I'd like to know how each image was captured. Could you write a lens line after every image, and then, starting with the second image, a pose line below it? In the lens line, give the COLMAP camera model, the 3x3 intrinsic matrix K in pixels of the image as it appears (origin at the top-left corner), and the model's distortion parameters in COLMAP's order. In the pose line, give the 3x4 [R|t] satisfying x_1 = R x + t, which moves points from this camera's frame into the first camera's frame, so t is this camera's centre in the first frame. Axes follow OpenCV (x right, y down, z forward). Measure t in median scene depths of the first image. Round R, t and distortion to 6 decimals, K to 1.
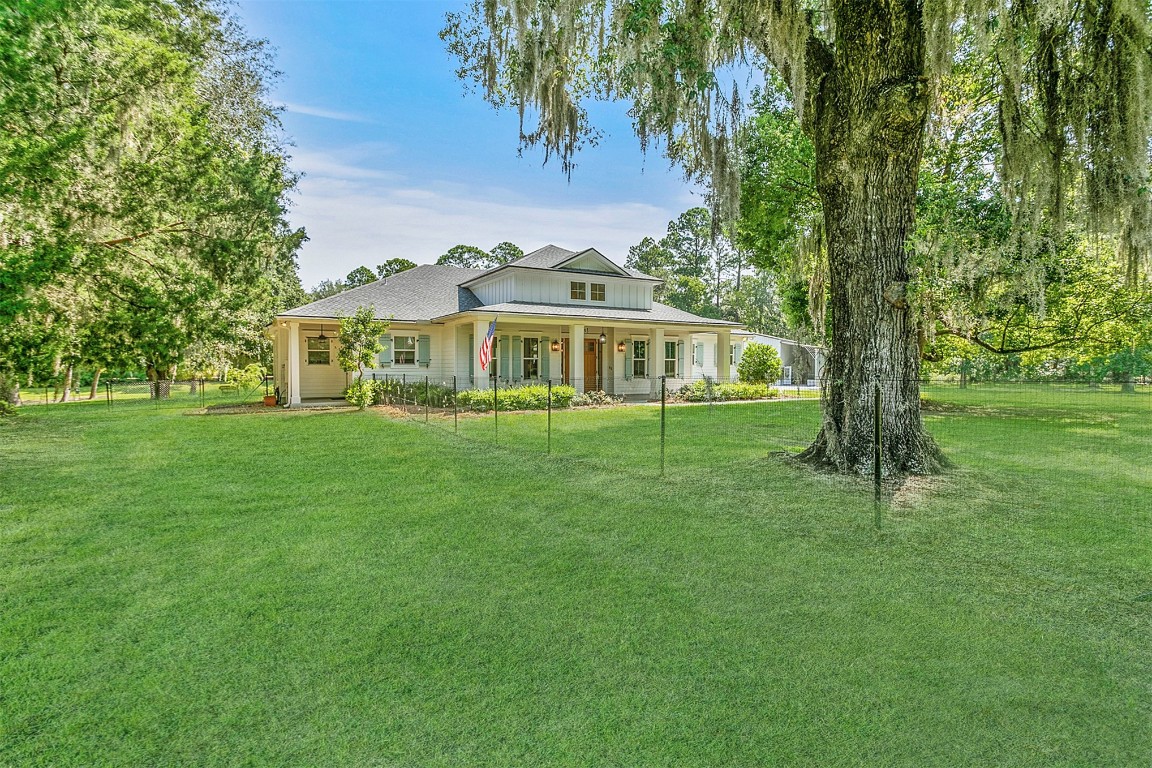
lens RADIAL K [[568.4, 0, 576.0], [0, 568.4, 384.0], [0, 0, 1]] dist [0.000924, 0.000207]
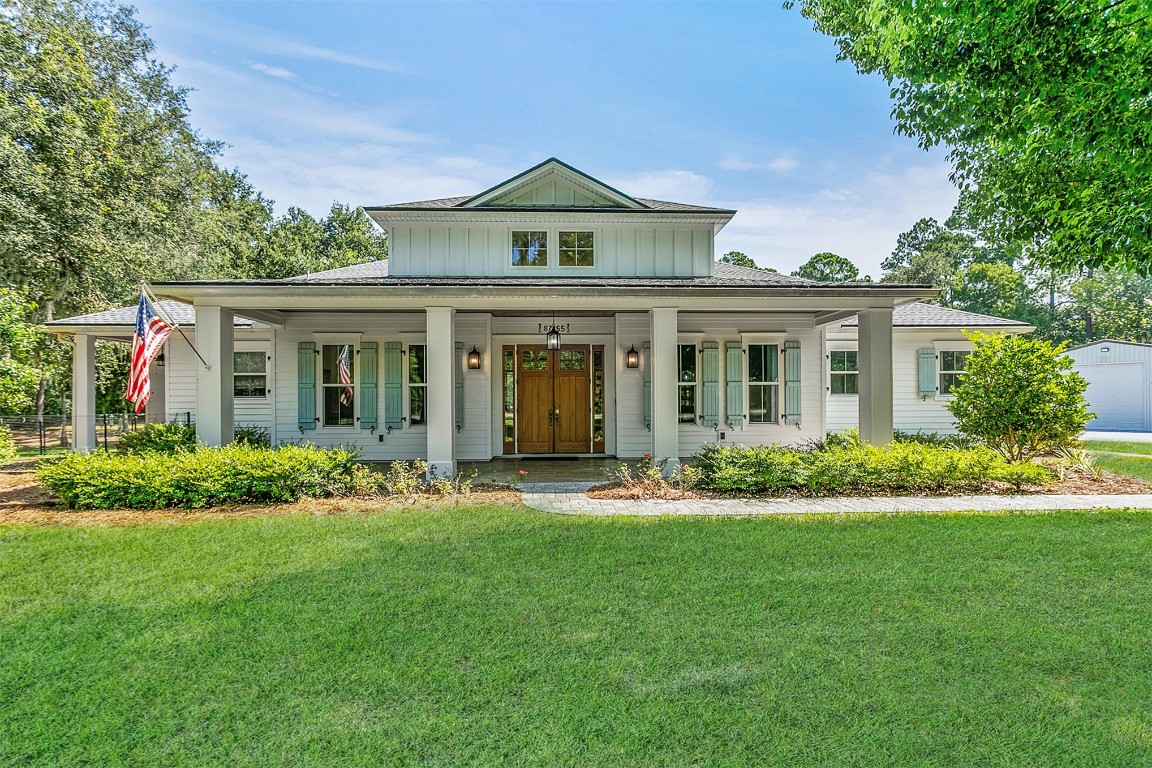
lens RADIAL K [[568.4, 0, 576.0], [0, 568.4, 384.0], [0, 0, 1]] dist [0.000924, 0.000207]
pose [[0.897486, -0.003879, -0.441026, 0.257673], [-0.008092, 0.999648, -0.025258, -0.031671], [0.440968, 0.026238, 0.897139, 0.563469]]
